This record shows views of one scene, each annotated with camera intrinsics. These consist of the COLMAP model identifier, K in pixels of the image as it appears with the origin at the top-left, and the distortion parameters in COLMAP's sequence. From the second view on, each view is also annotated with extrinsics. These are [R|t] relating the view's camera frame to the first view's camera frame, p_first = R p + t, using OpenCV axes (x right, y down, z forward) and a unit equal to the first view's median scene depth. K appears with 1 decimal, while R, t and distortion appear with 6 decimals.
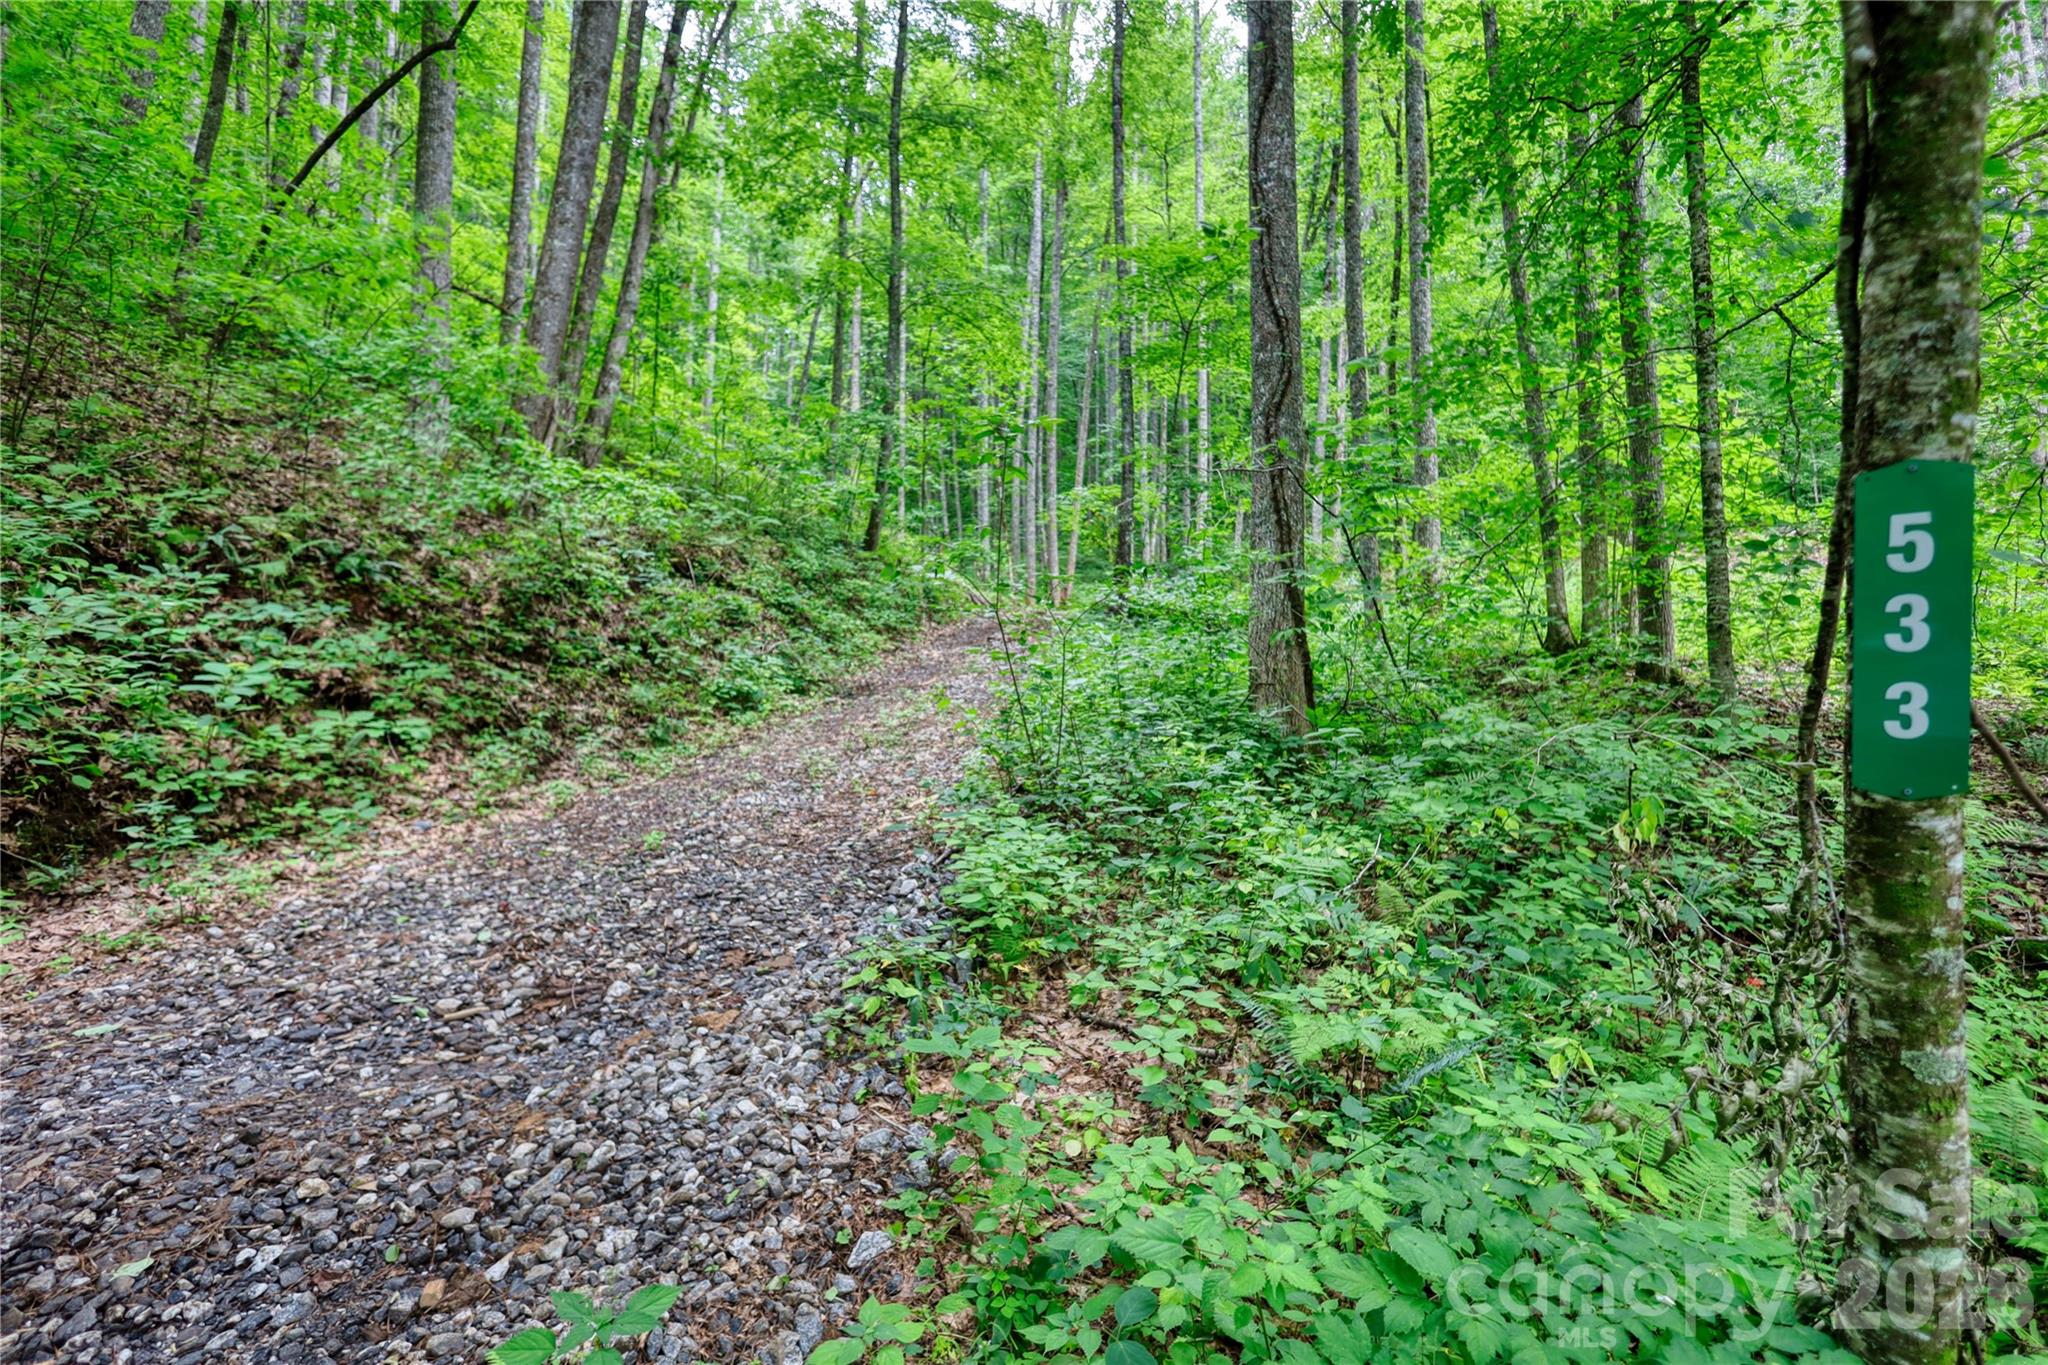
lens RADIAL K [[967.2, 0, 1037.3], [0, 967.2, 693.5], [0, 0, 1]] dist [0.001107, -0.000369]
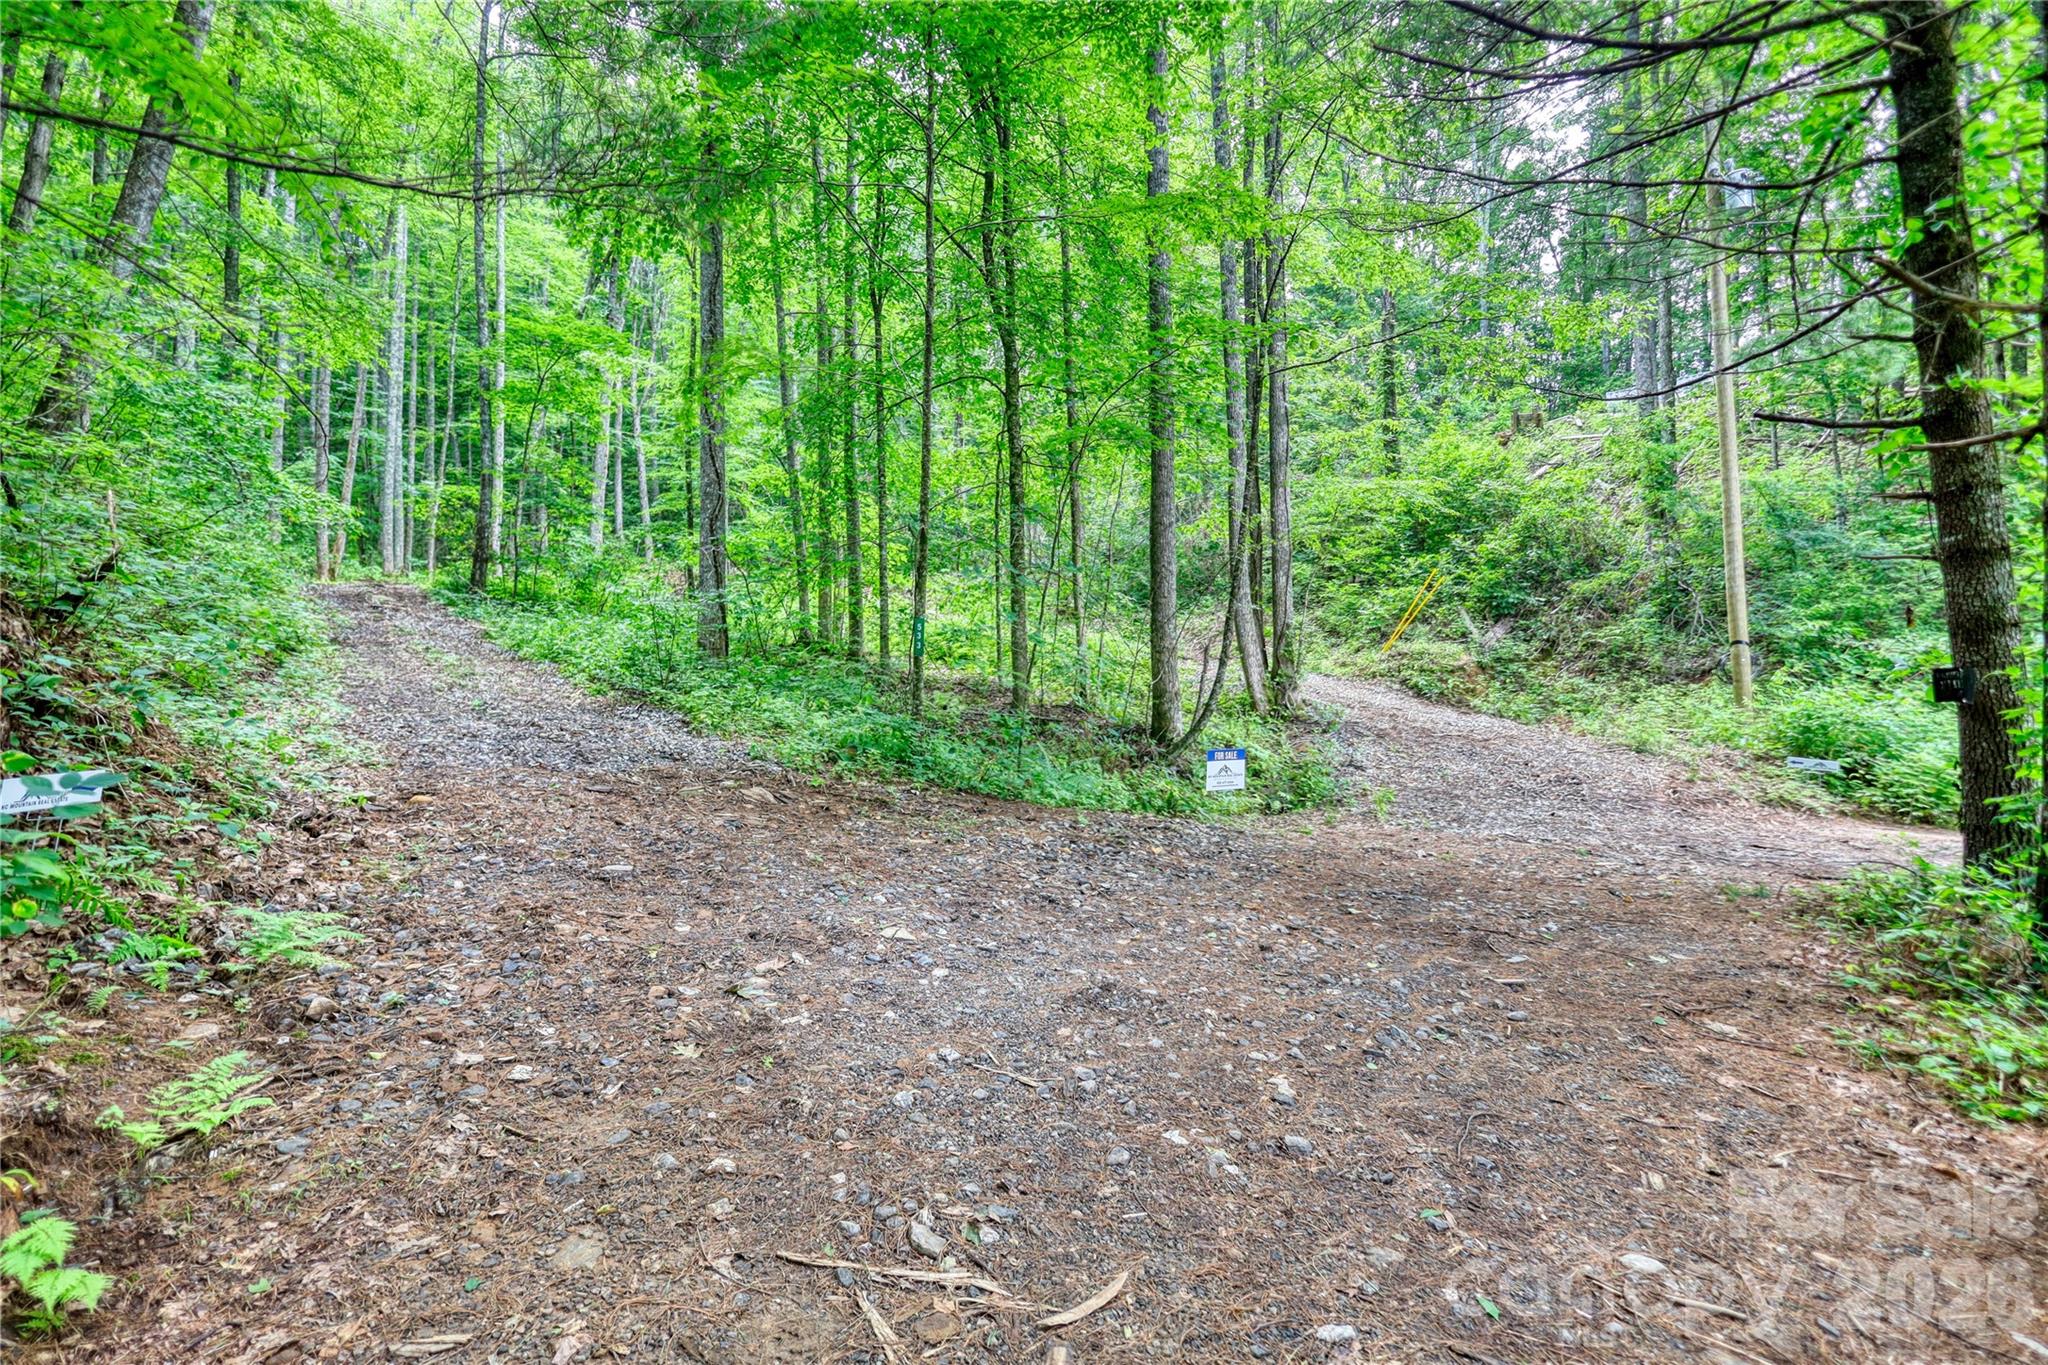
lens RADIAL K [[967.2, 0, 1034.8], [0, 967.2, 685.9], [0, 0, 1]] dist [0.001107, -0.000369]
pose [[0.711719, 0.027329, 0.701933, -0.324285], [-0.026004, 0.999583, -0.012551, 0.035549], [-0.701983, -0.009320, 0.712133, -0.441833]]
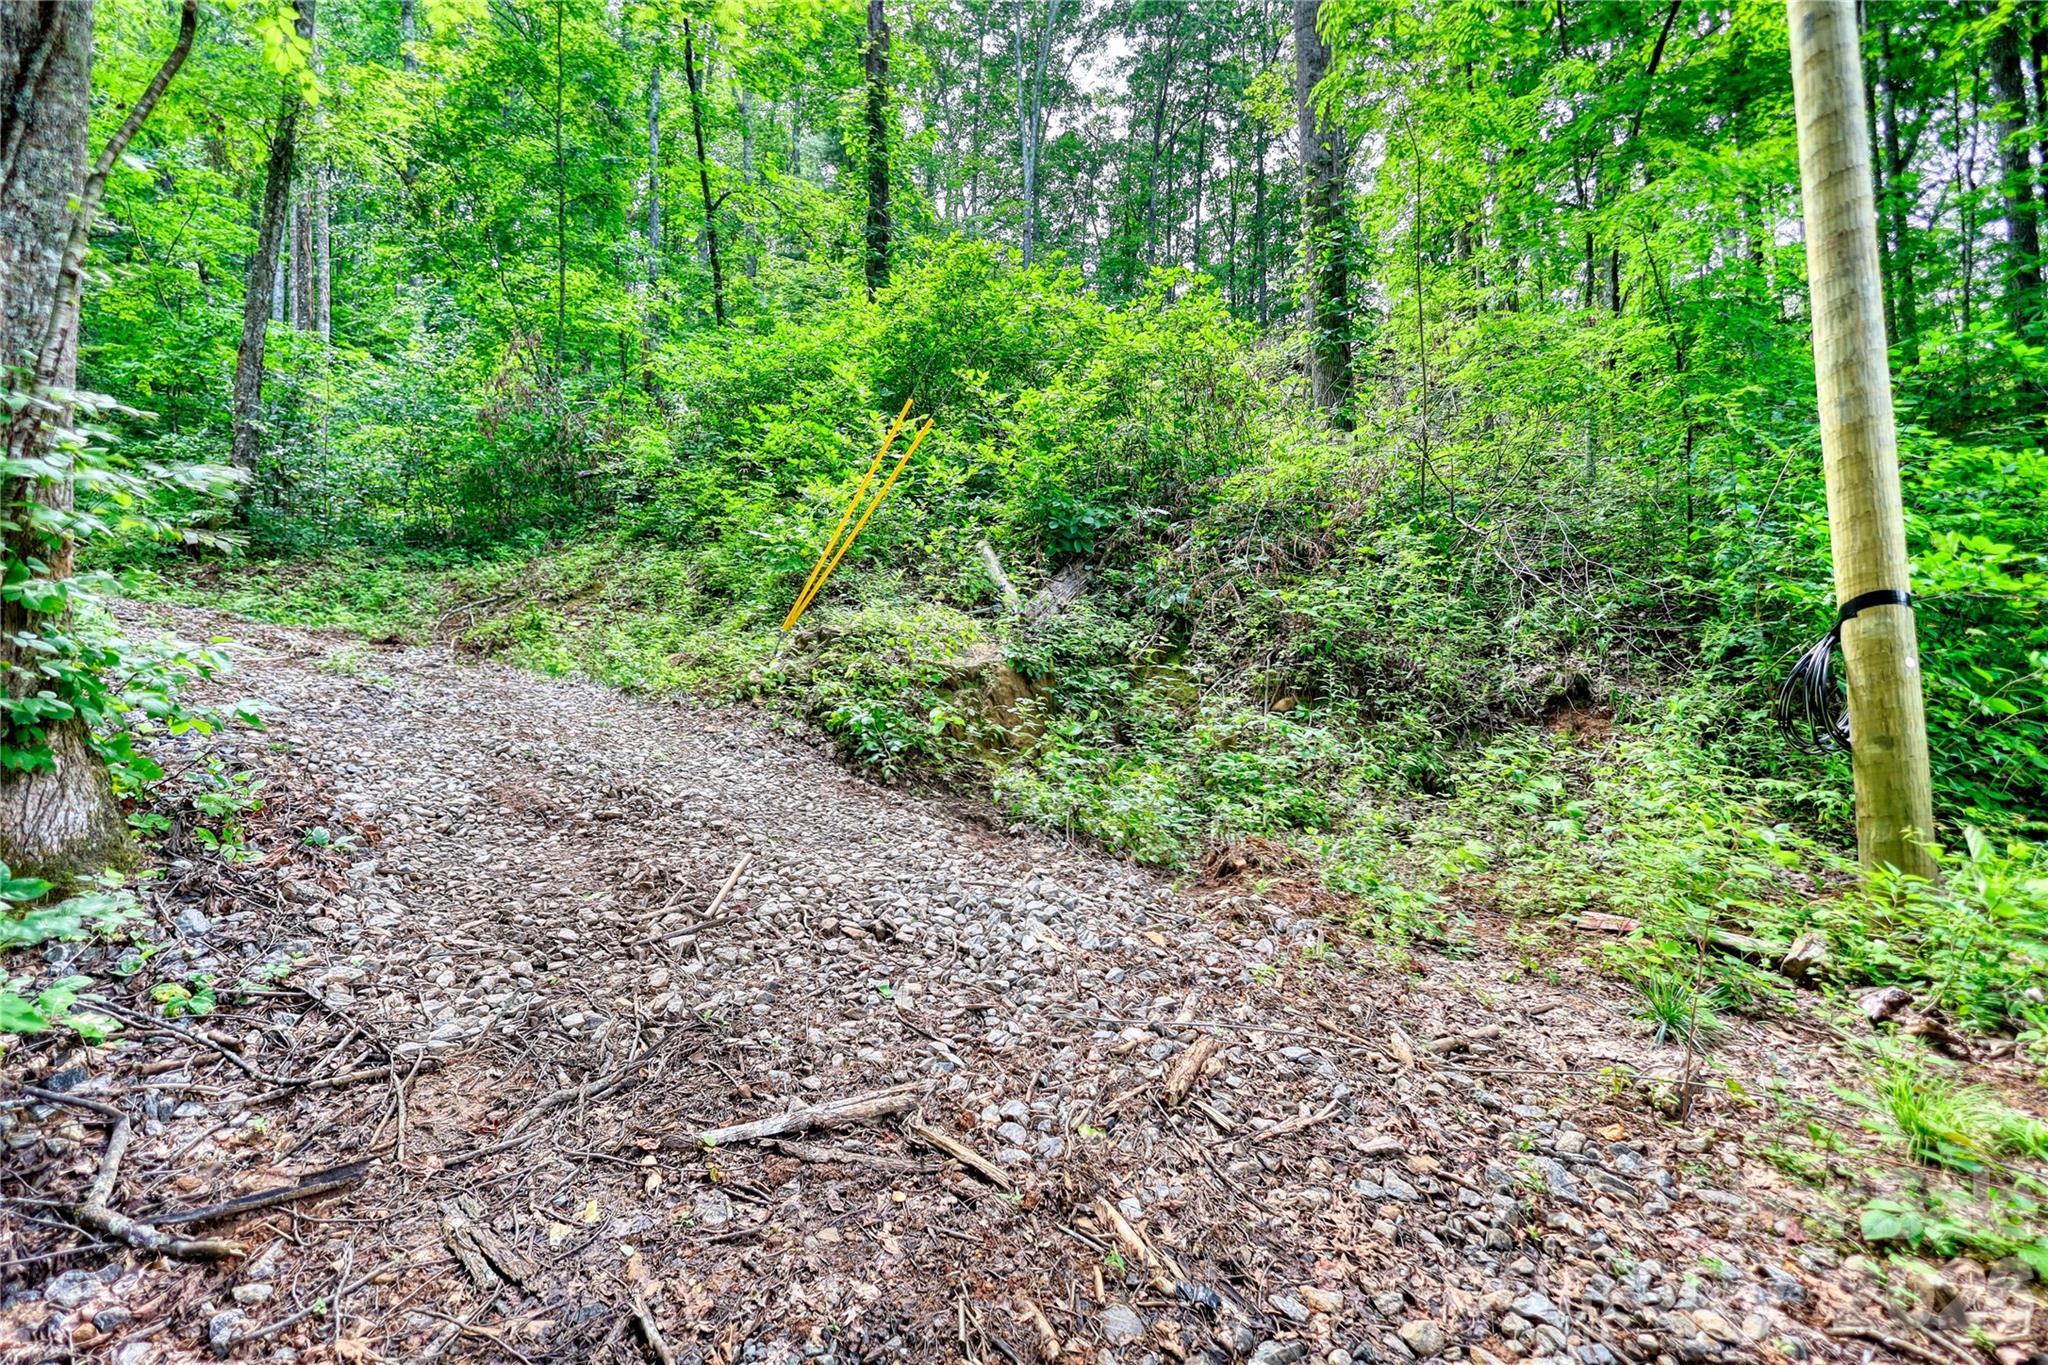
lens RADIAL K [[967.2, 0, 1022.7], [0, 967.2, 683.8], [0, 0, 1]] dist [0.001107, -0.000369]
pose [[0.344683, 0.045891, 0.937597, 0.561850], [-0.032304, 0.998793, -0.037011, 0.000262], [-0.938163, -0.017531, 0.345749, -0.103353]]
